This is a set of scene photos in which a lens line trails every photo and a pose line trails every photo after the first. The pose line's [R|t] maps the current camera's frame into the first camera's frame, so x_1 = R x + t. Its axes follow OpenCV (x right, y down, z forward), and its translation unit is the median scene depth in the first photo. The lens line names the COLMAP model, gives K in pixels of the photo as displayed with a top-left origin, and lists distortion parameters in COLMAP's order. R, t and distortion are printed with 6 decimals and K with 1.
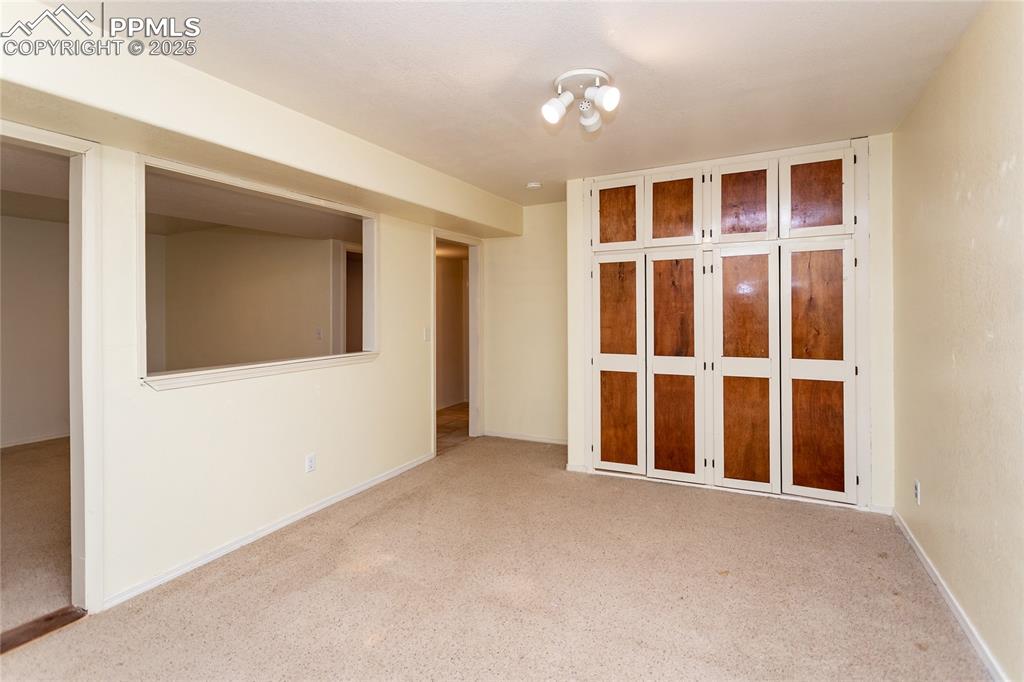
lens RADIAL K [[507.8, 0, 509.3], [0, 507.8, 307.9], [0, 0, 1]] dist [0.000108, 0.000182]
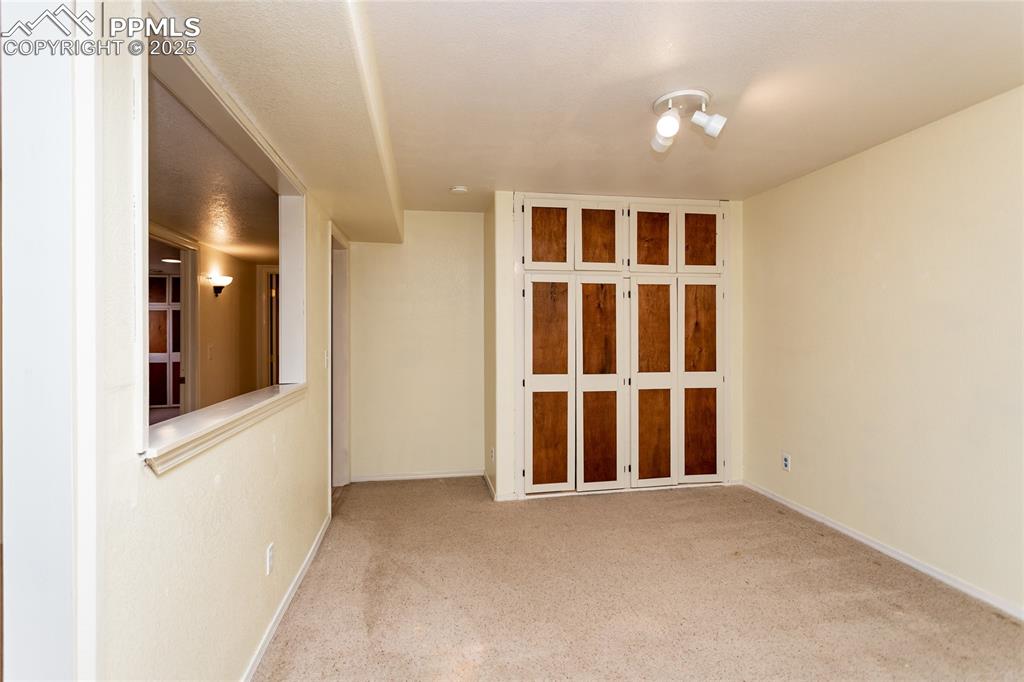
lens RADIAL K [[520.7, 0, 503.6], [0, 520.7, 332.2], [0, 0, 1]] dist [-0.000529, 0.000737]
pose [[0.786655, 0.009910, 0.617314, -0.509207], [-0.012078, 0.999927, -0.000661, 0.010273], [-0.617275, -0.006936, 0.786717, 0.261466]]
